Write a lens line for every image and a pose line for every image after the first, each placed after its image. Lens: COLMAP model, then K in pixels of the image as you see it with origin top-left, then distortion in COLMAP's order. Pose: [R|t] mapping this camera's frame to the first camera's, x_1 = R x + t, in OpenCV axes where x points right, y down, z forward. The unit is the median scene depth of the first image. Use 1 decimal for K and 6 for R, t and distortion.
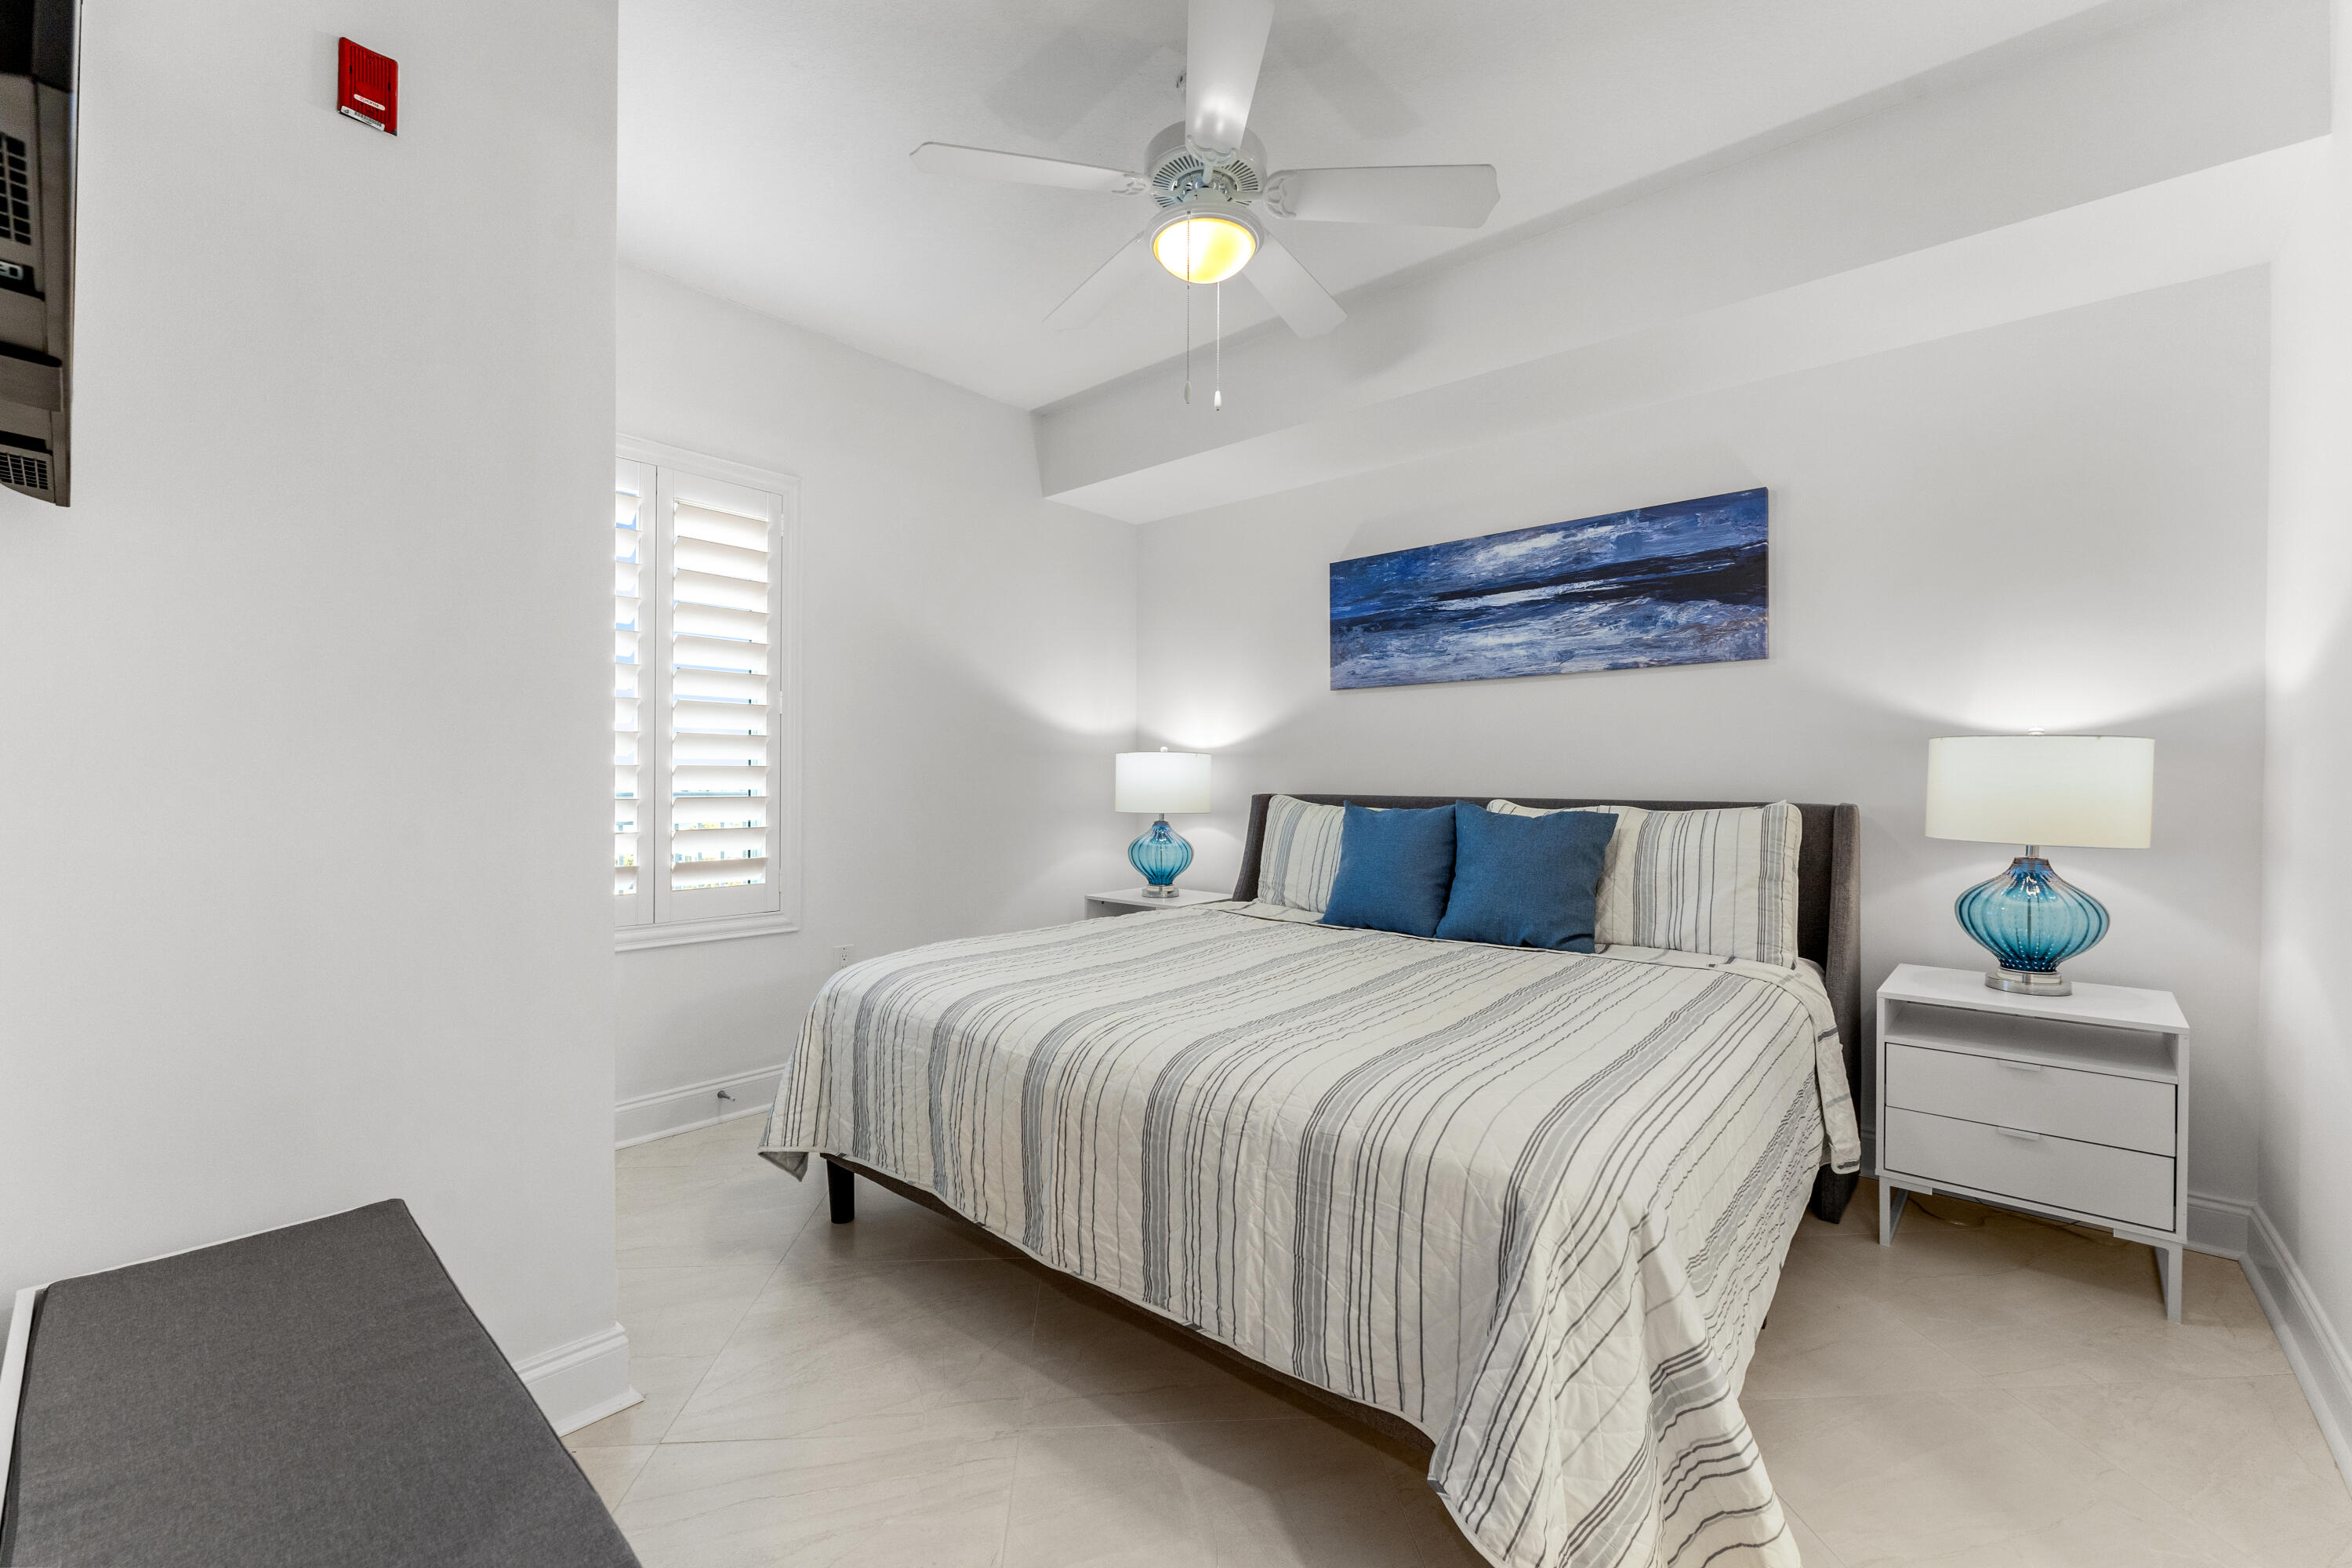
lens RADIAL K [[951.8, 0, 1176.0], [0, 951.8, 784.0], [0, 0, 1]] dist [0.000792, 0.000052]
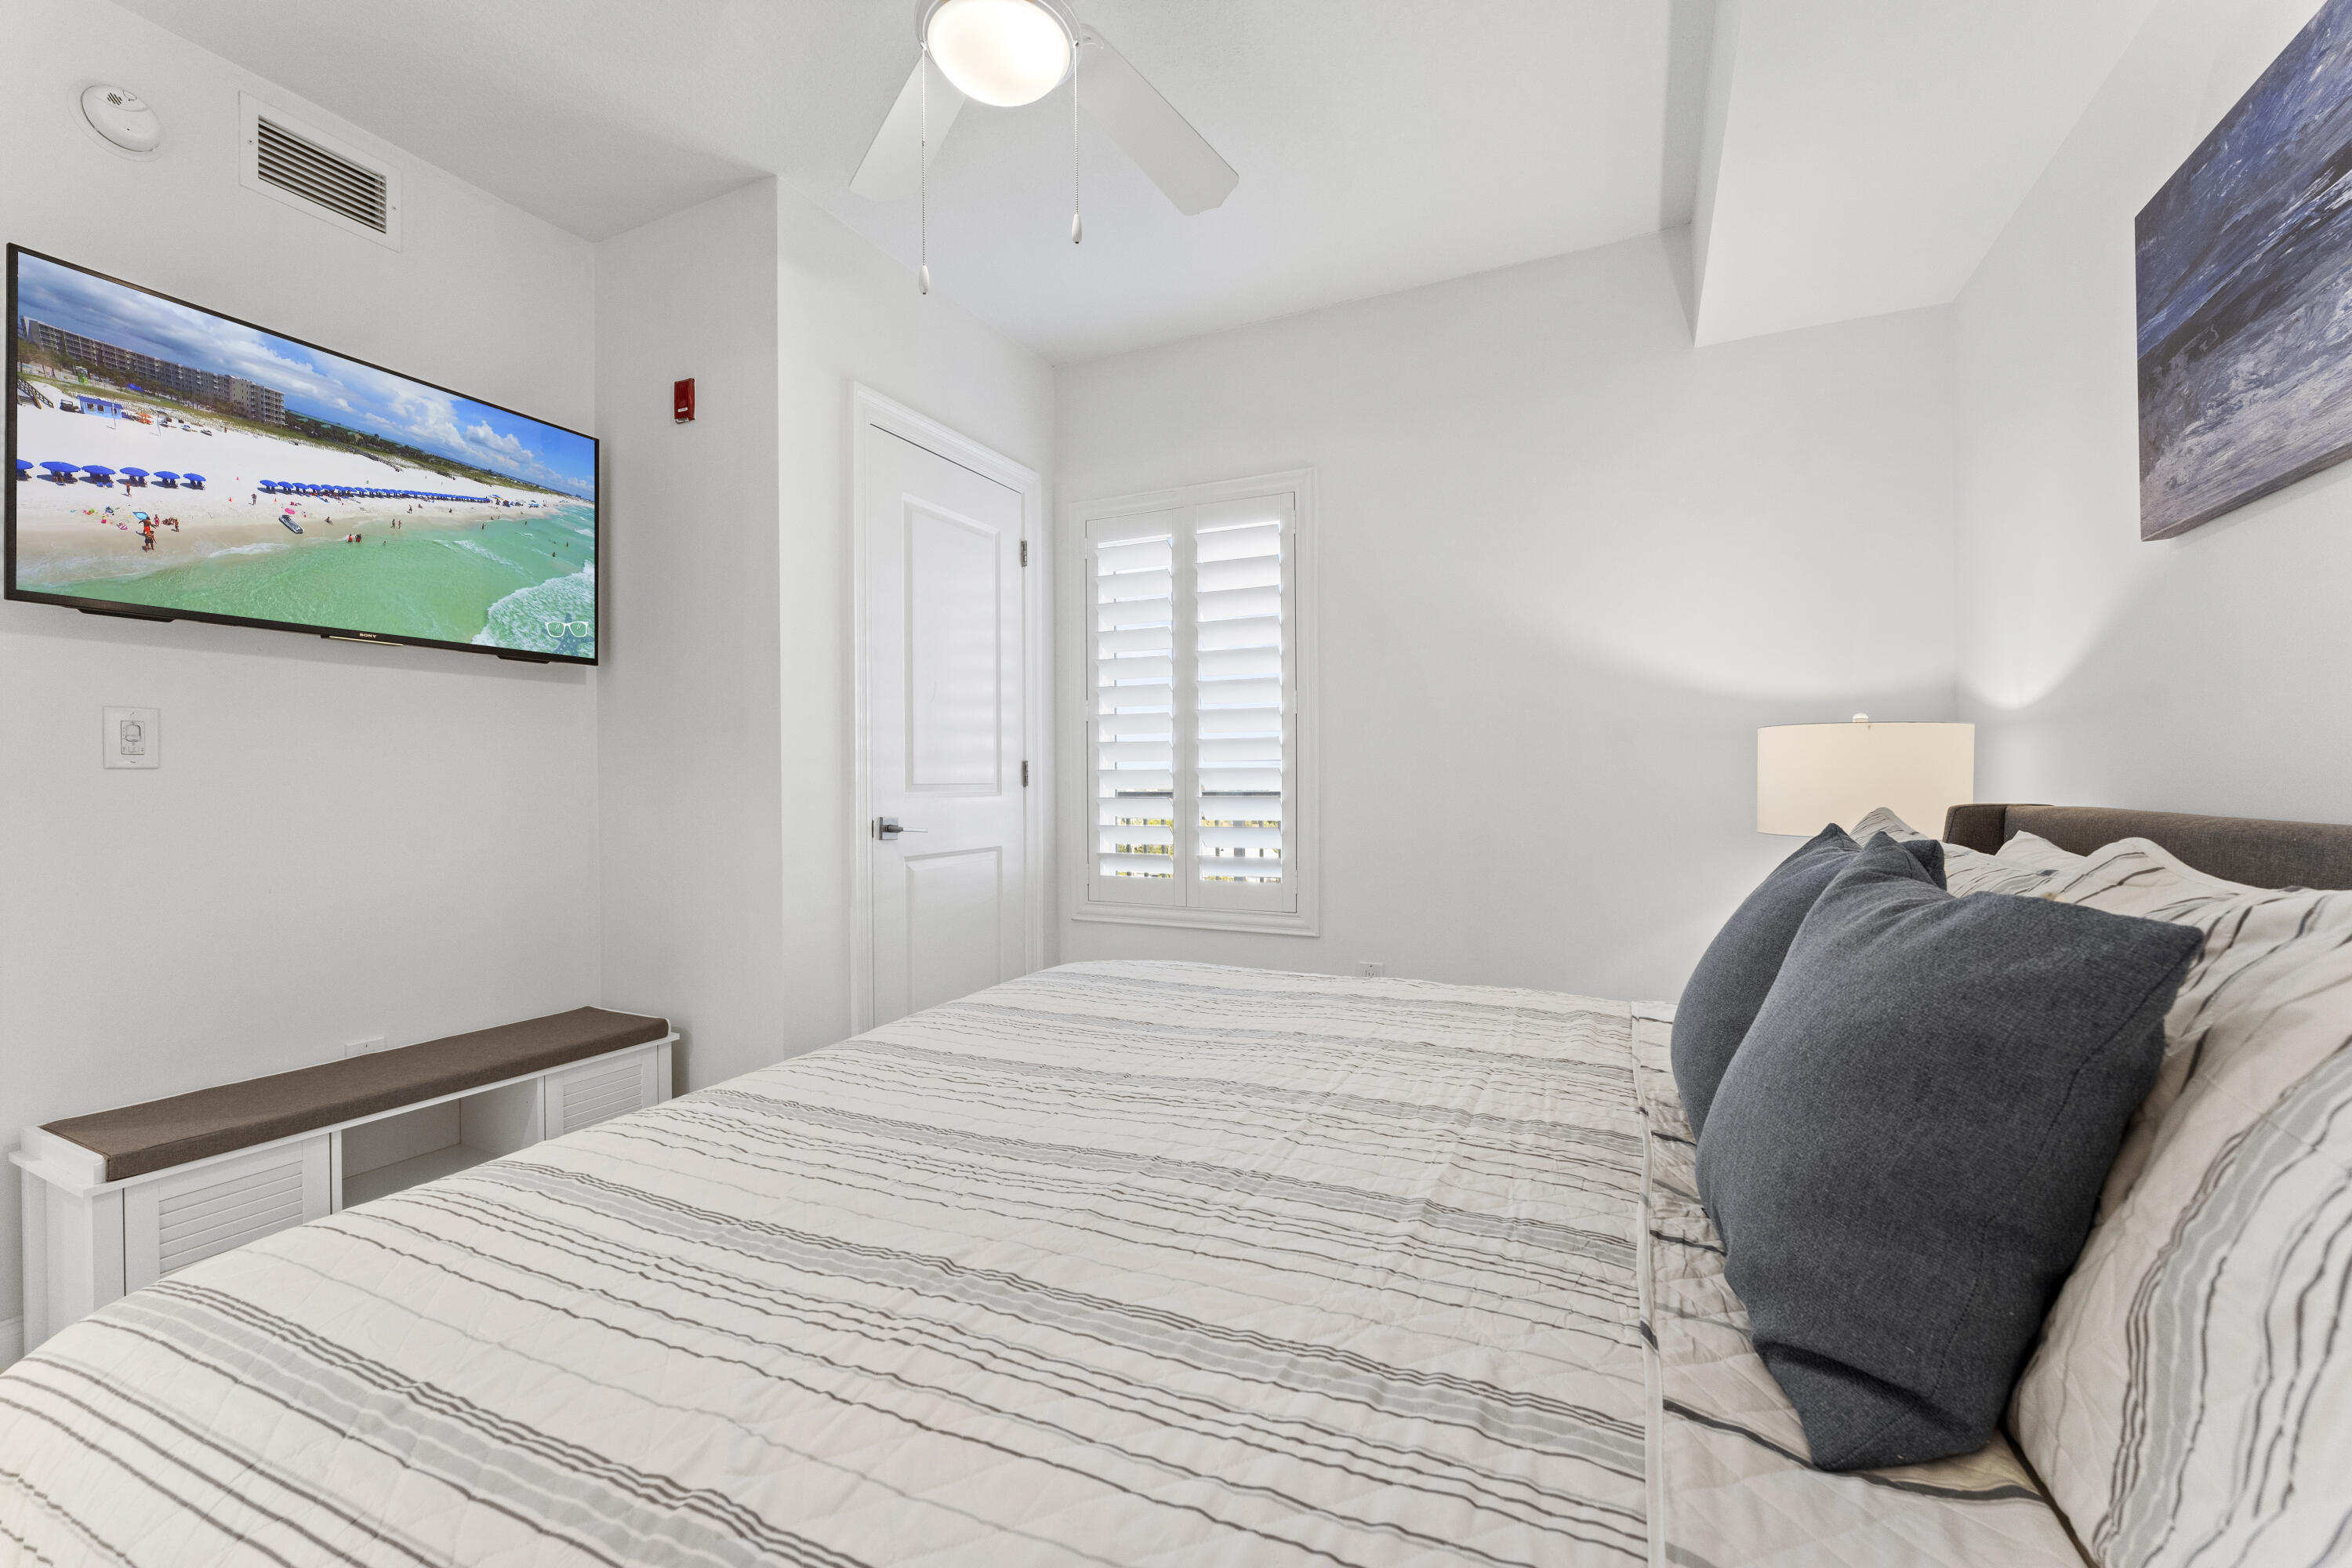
lens RADIAL K [[951.8, 0, 1176.0], [0, 951.8, 784.0], [0, 0, 1]] dist [0.000792, 0.000052]
pose [[0.284892, 0.001805, -0.958558, 0.512618], [0.008240, 0.999957, 0.004333, -0.003707], [0.958524, -0.009133, 0.284865, 0.612268]]
